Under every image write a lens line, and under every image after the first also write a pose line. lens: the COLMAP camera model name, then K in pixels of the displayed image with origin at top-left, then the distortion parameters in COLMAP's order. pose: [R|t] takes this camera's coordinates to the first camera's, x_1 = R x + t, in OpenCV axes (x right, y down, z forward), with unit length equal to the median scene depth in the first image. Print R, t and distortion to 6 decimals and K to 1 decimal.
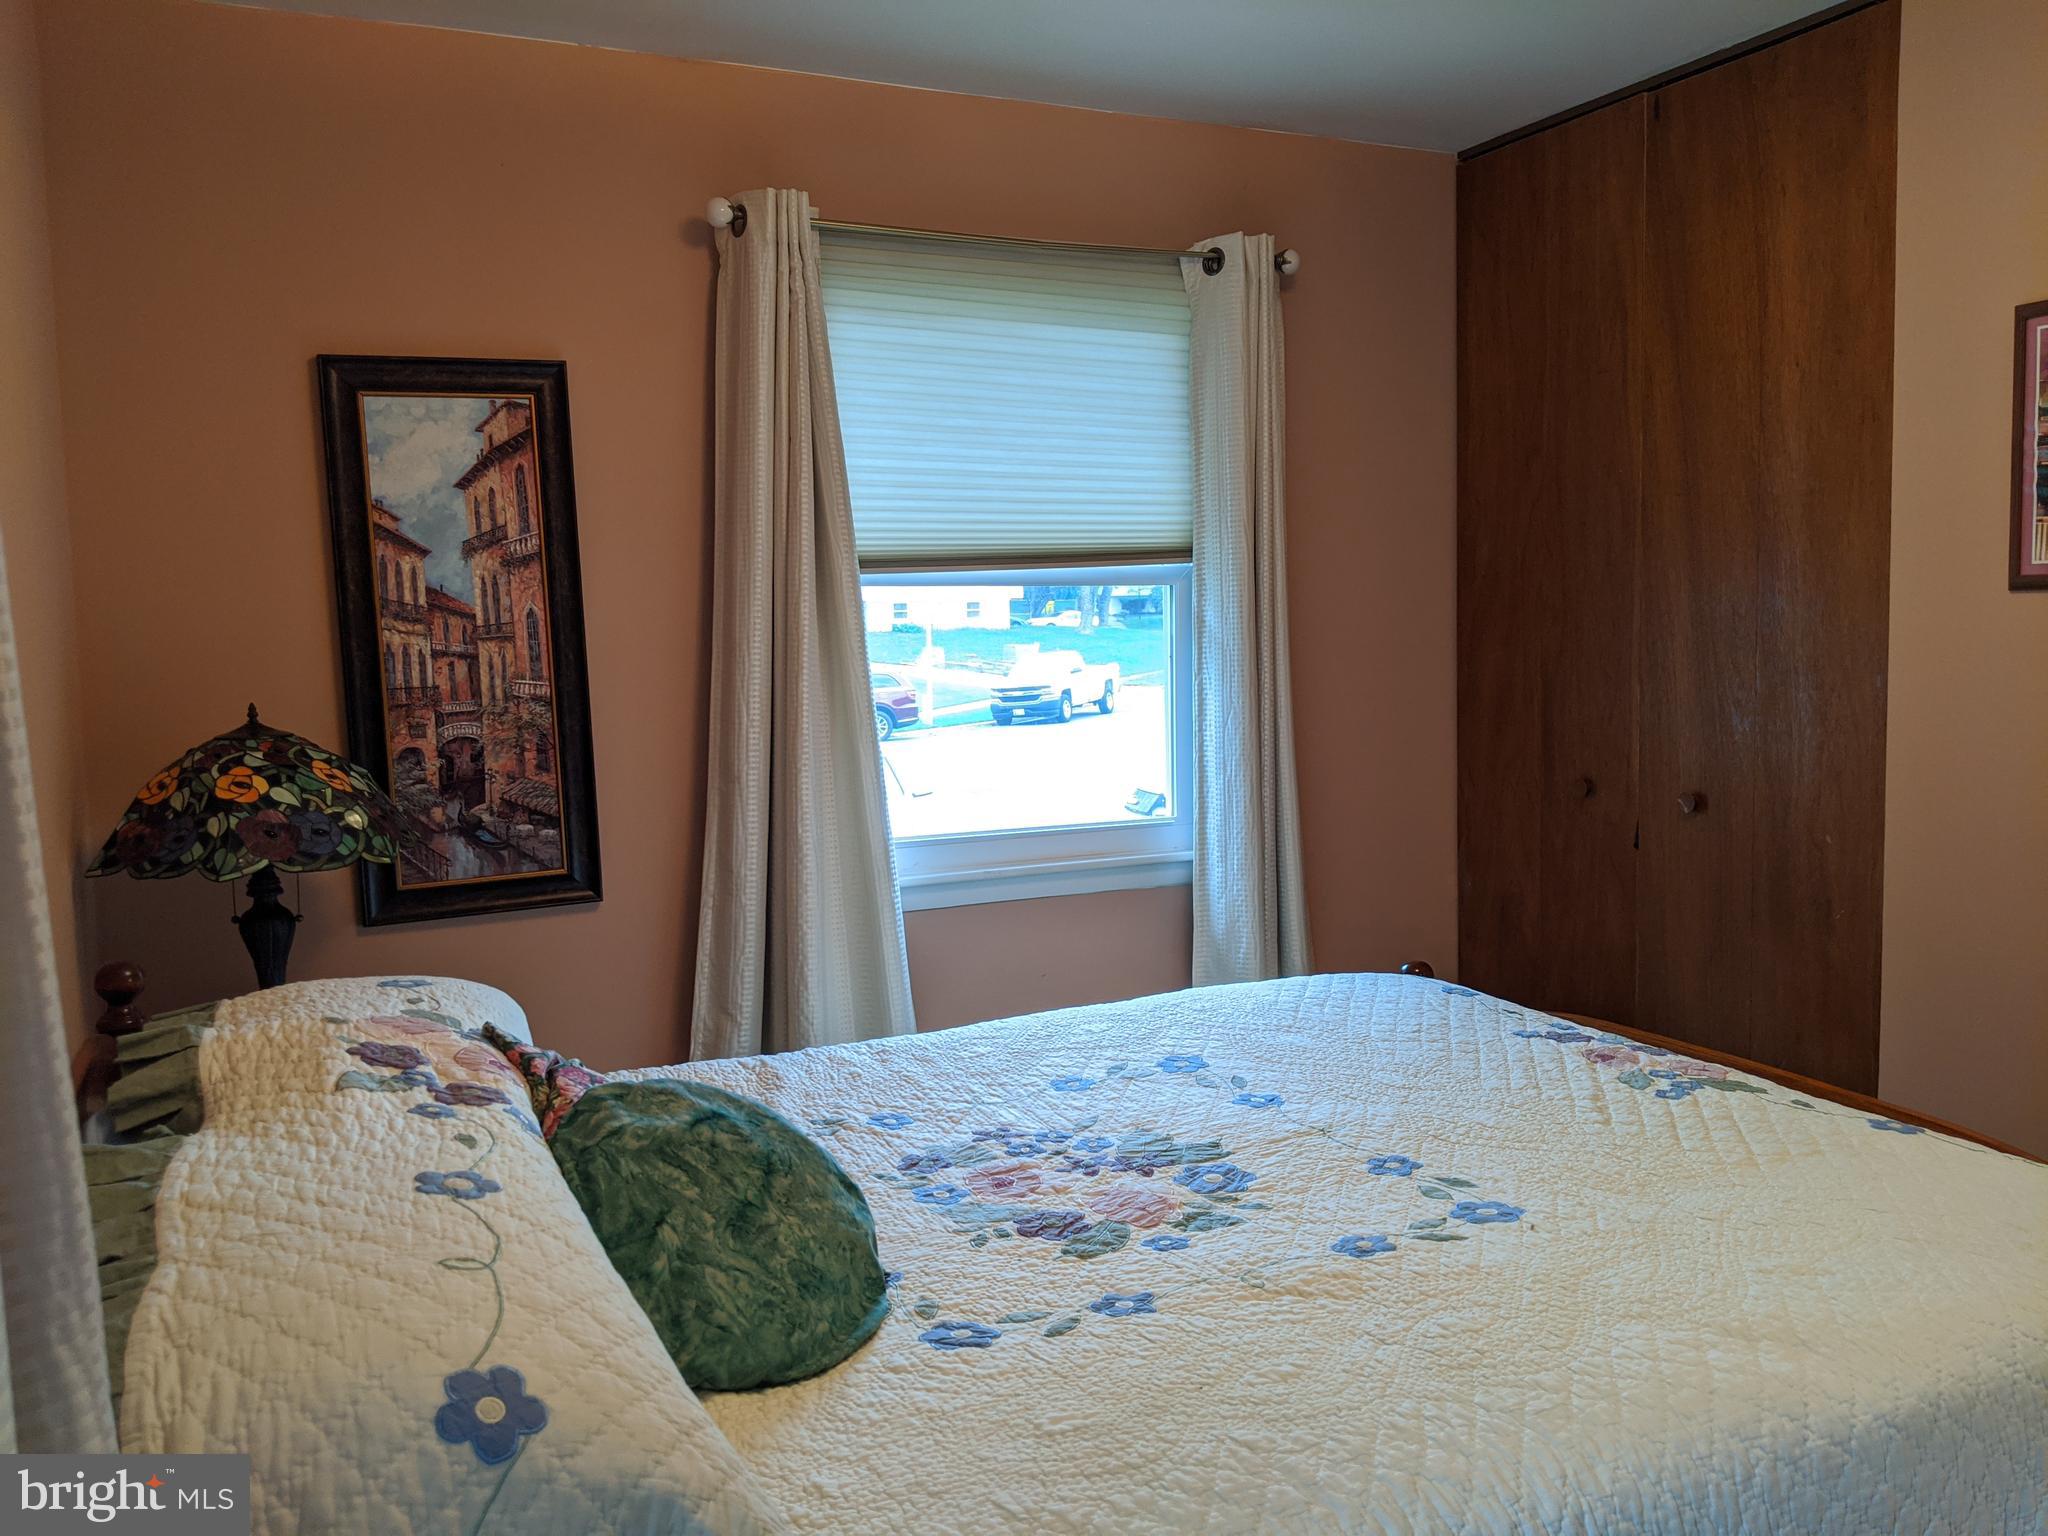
lens RADIAL K [[1650.0, 0, 1018.3], [0, 1650.0, 774.9], [0, 0, 1]] dist [0.130916, -0.268376]
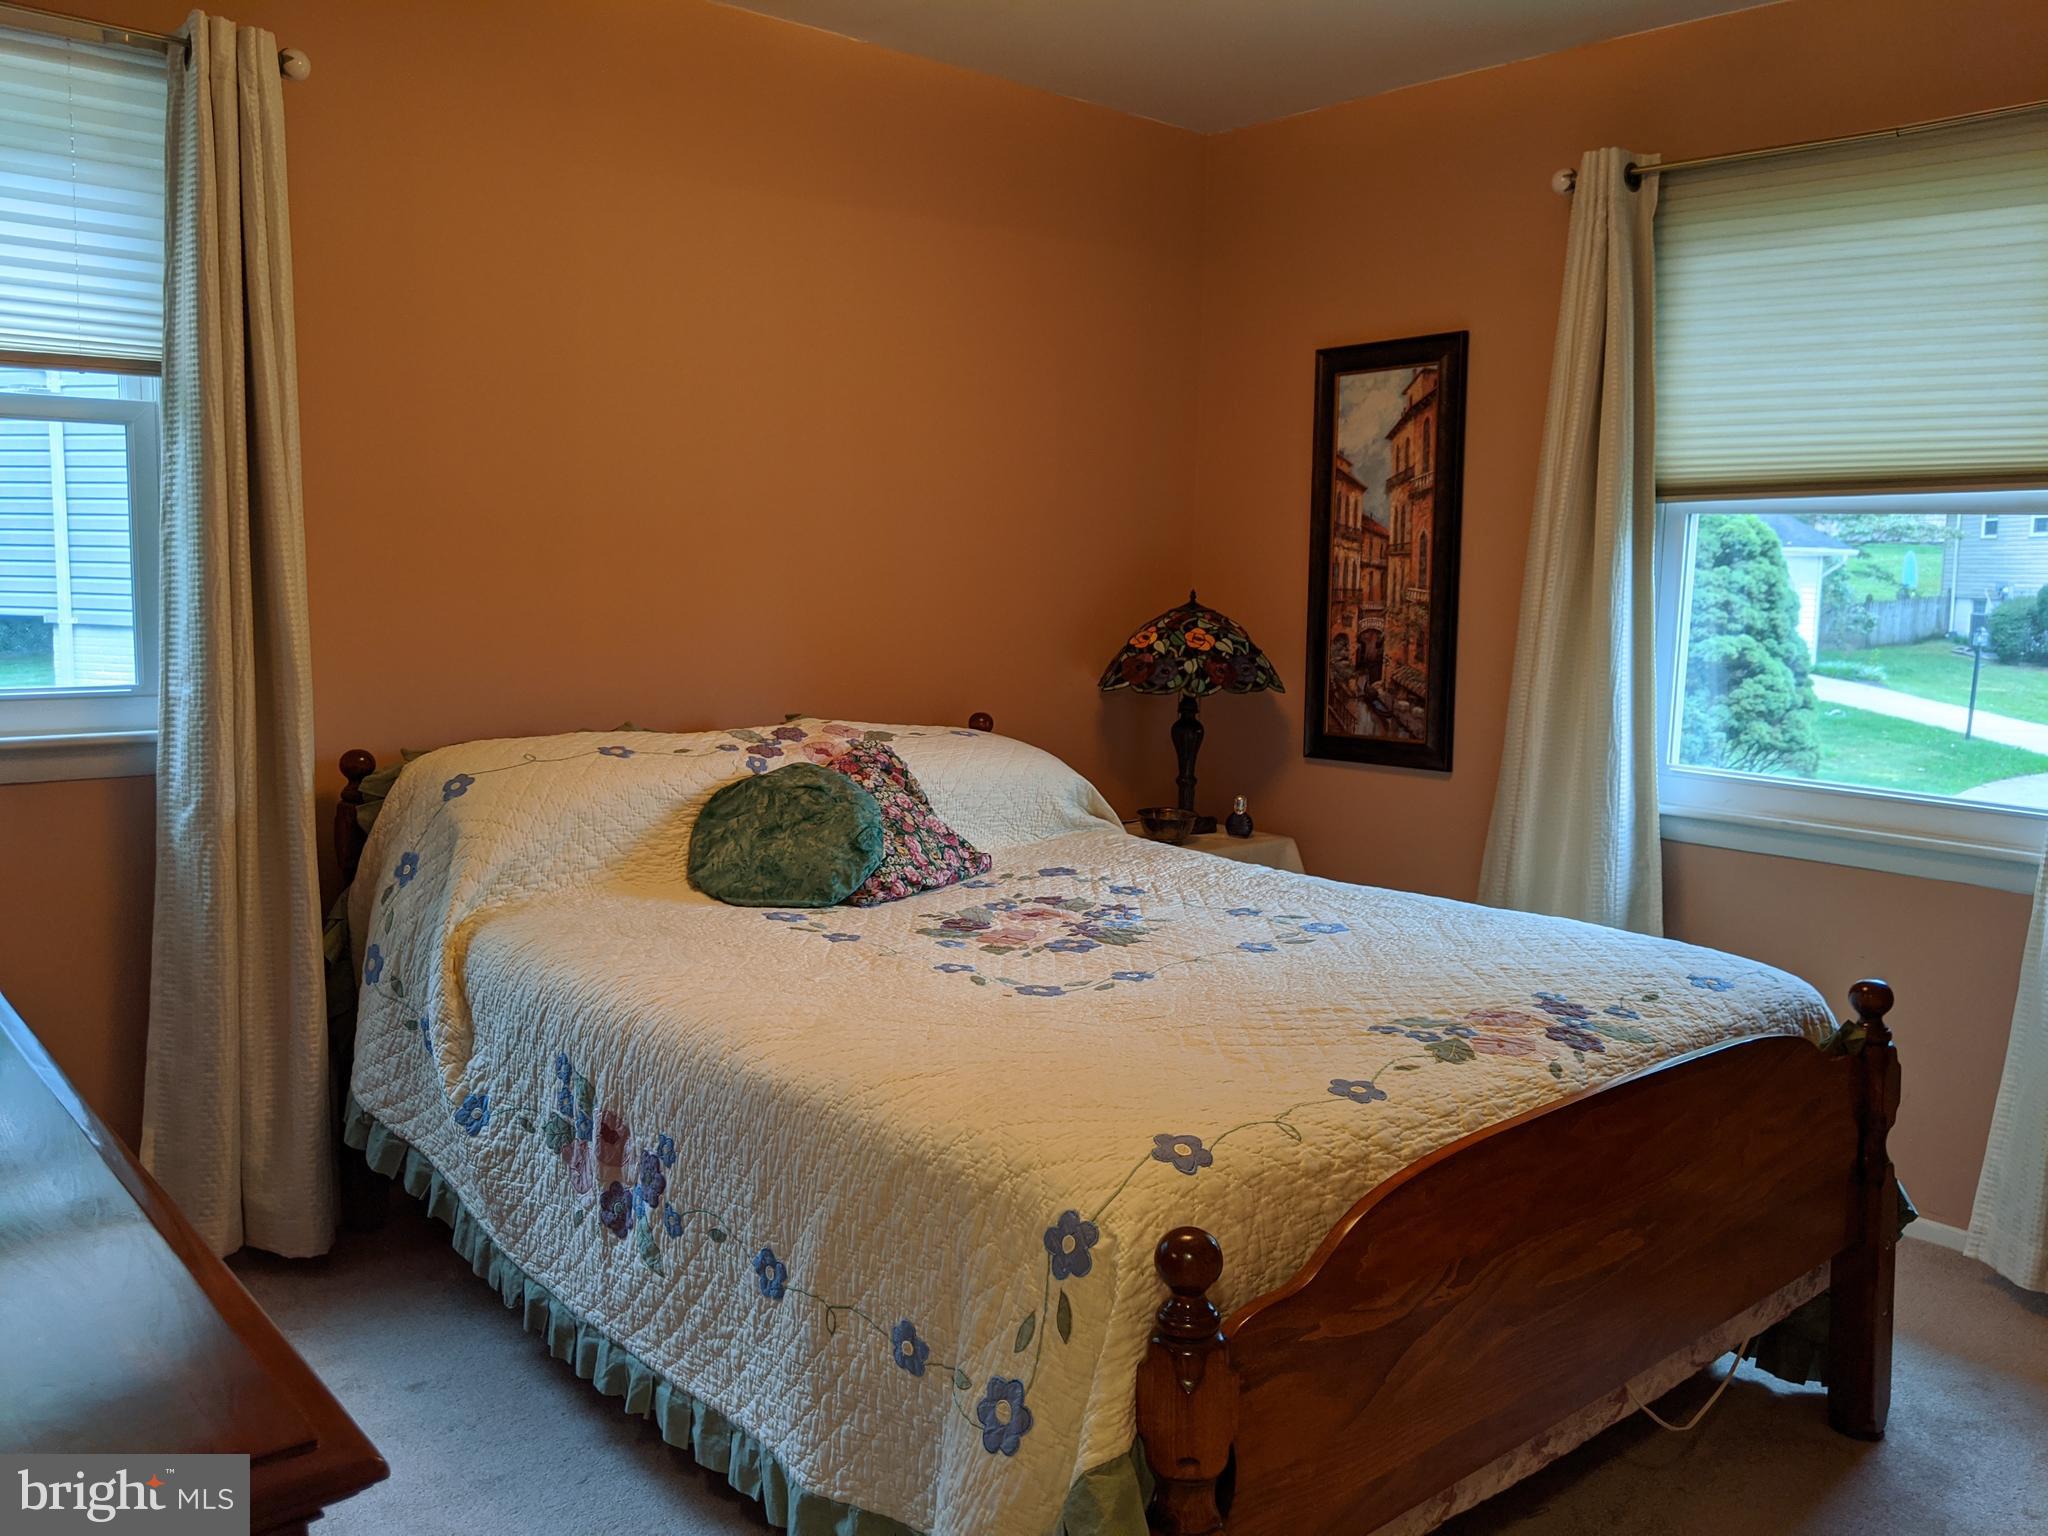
lens RADIAL K [[1650.0, 0, 1018.3], [0, 1650.0, 774.9], [0, 0, 1]] dist [0.130916, -0.268376]
pose [[0.292665, 0.151828, -0.944084, 0.857153], [-0.119160, 0.985409, 0.121534, -0.035303], [0.948761, 0.076928, 0.306487, 0.338481]]
